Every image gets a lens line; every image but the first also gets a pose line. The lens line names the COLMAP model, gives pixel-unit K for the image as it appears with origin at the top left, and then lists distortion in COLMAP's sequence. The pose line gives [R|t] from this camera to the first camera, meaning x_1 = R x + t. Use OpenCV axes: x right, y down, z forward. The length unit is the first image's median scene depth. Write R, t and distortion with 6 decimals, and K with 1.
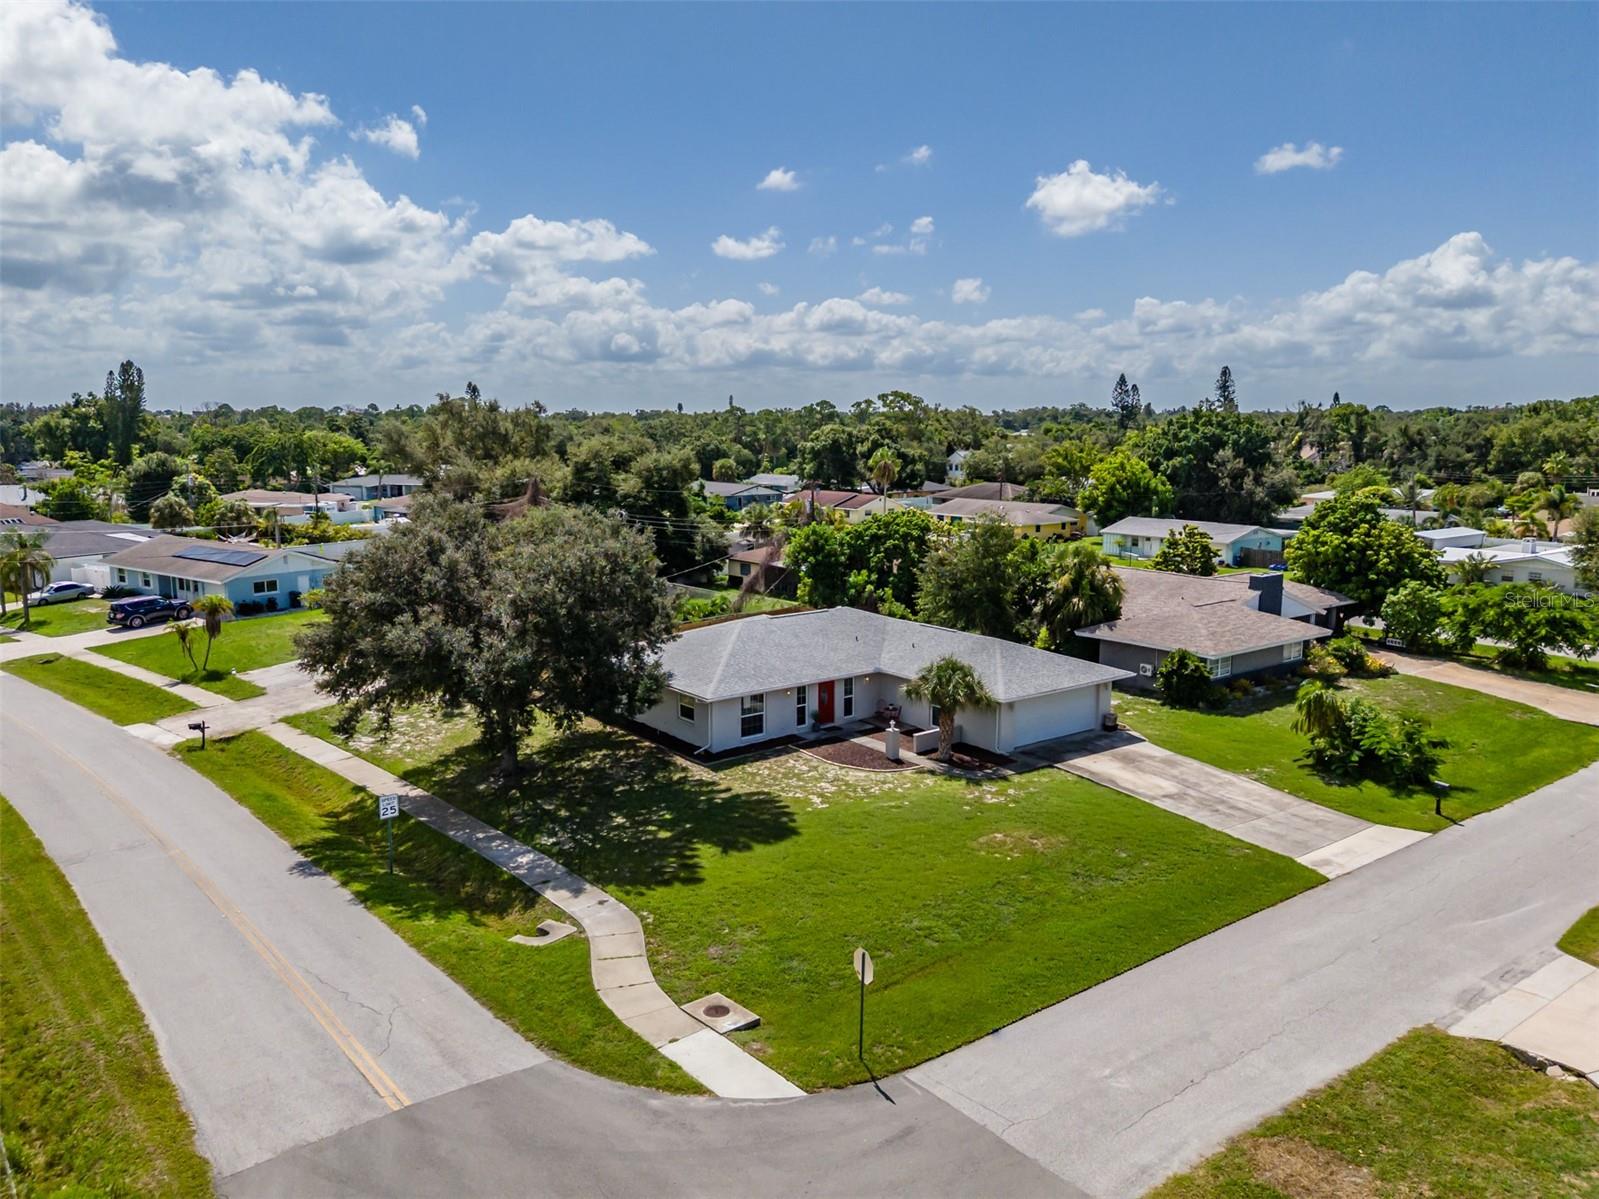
lens RADIAL K [[1163.0, 0, 799.5], [0, 1163.0, 599.5], [0, 0, 1]] dist [0.063629, -0.074337]
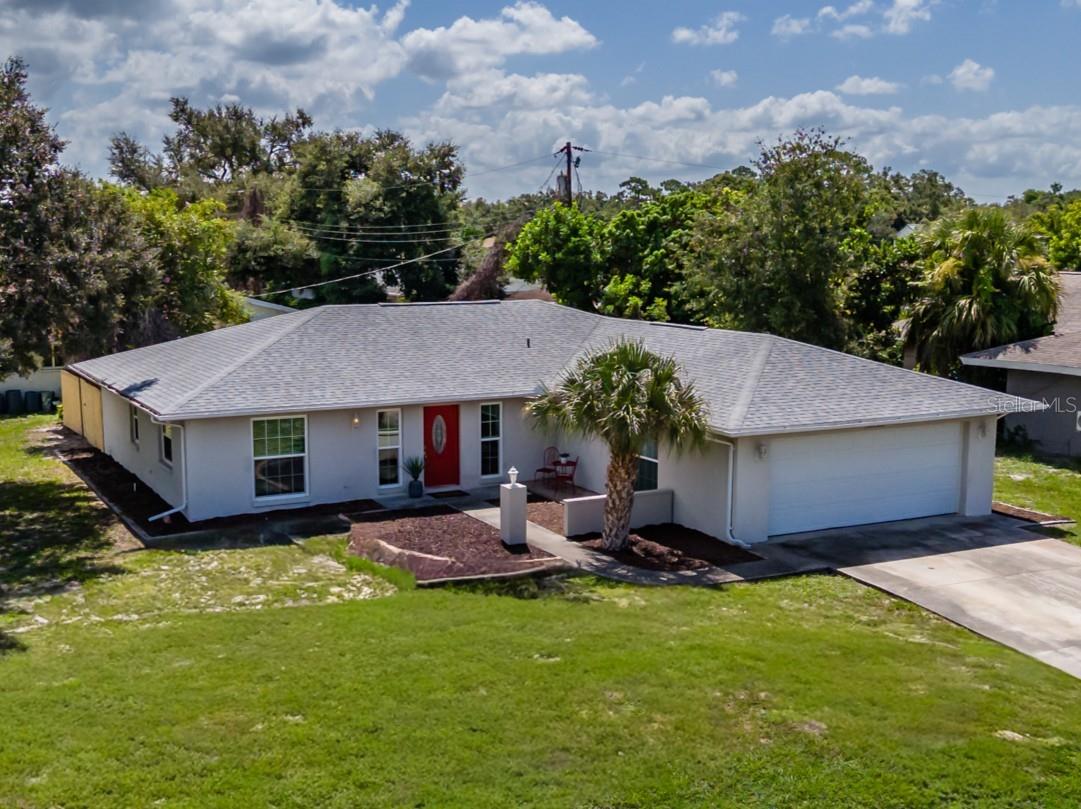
lens RADIAL K [[1287.1, 0, 511.4], [0, 1287.1, 432.8], [0, 0, 1]] dist [0.135229, -0.380216]
pose [[0.983074, 0.026320, -0.181307, 0.175510], [-0.025845, 0.999654, 0.004983, 0.084012], [0.181375, -0.000212, 0.983414, 0.440318]]
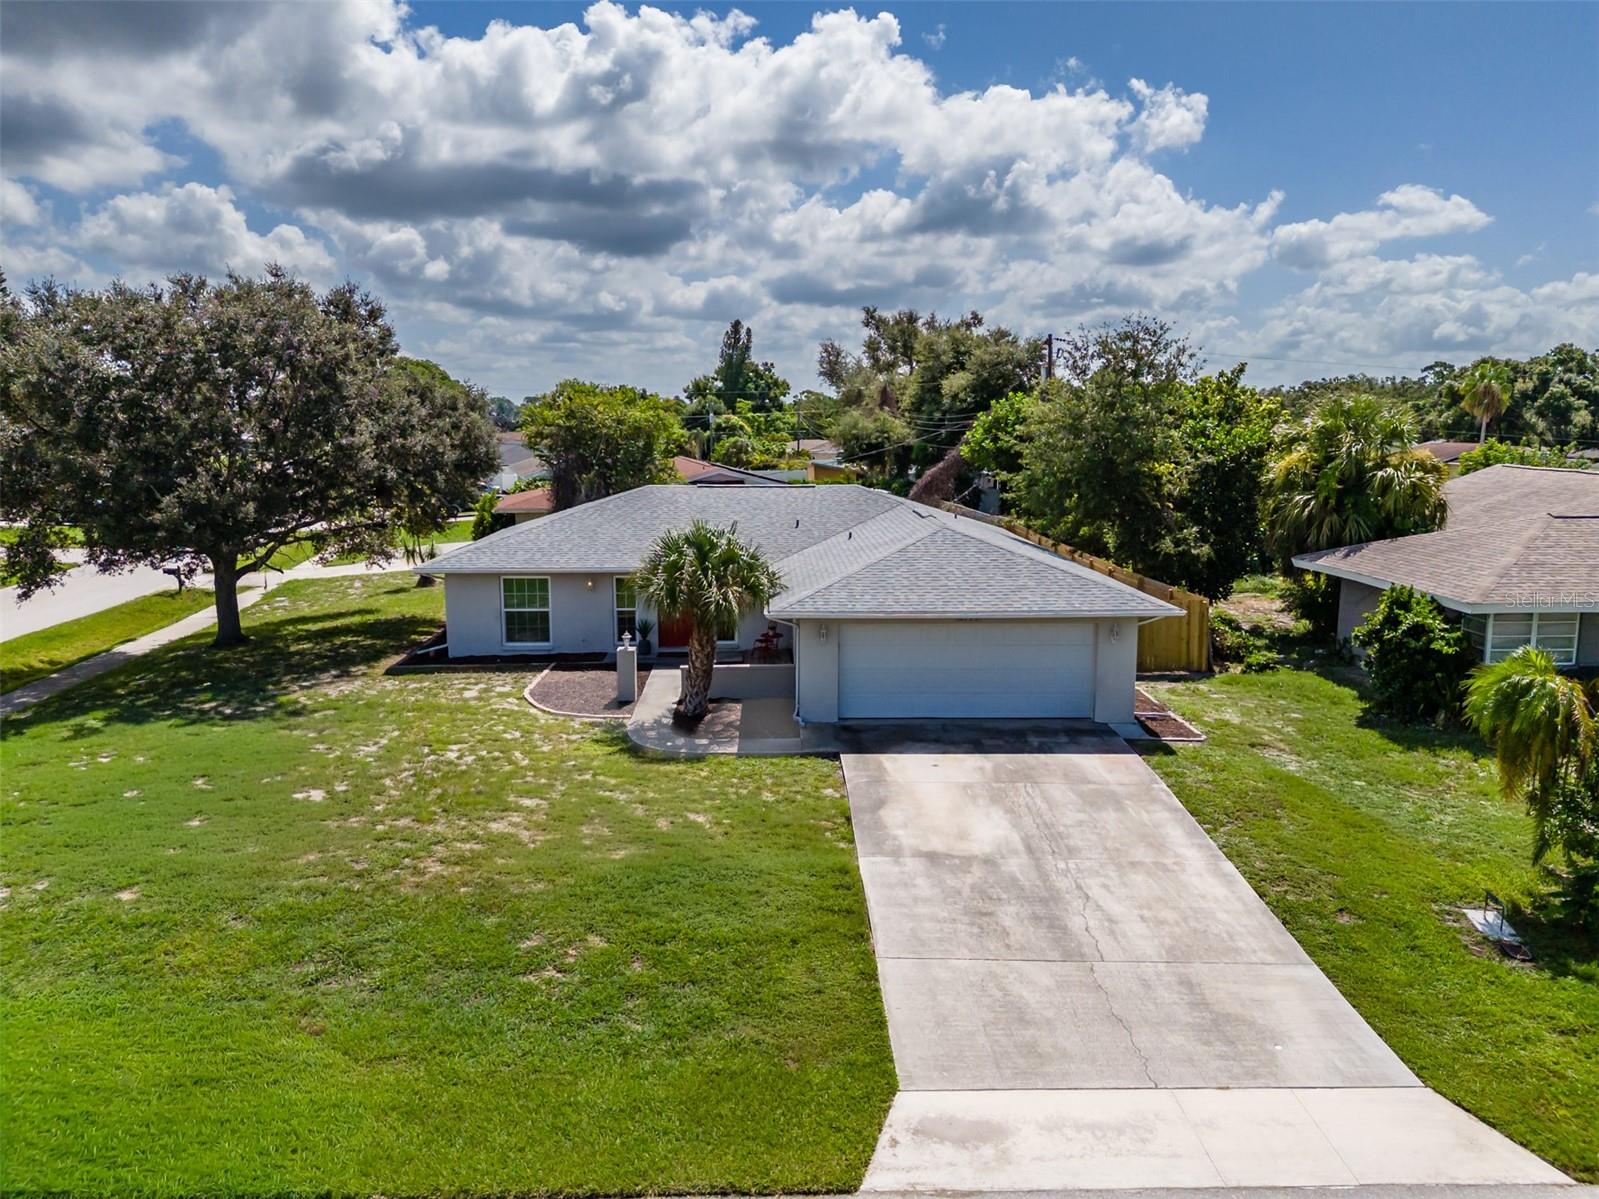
lens RADIAL K [[1163.0, 0, 799.5], [0, 1163.0, 599.5], [0, 0, 1]] dist [0.063629, -0.074337]
pose [[0.803364, 0.086906, -0.589113, 0.466895], [-0.086770, 0.995818, 0.028577, 0.063143], [0.589133, 0.028159, 0.807545, 0.578301]]
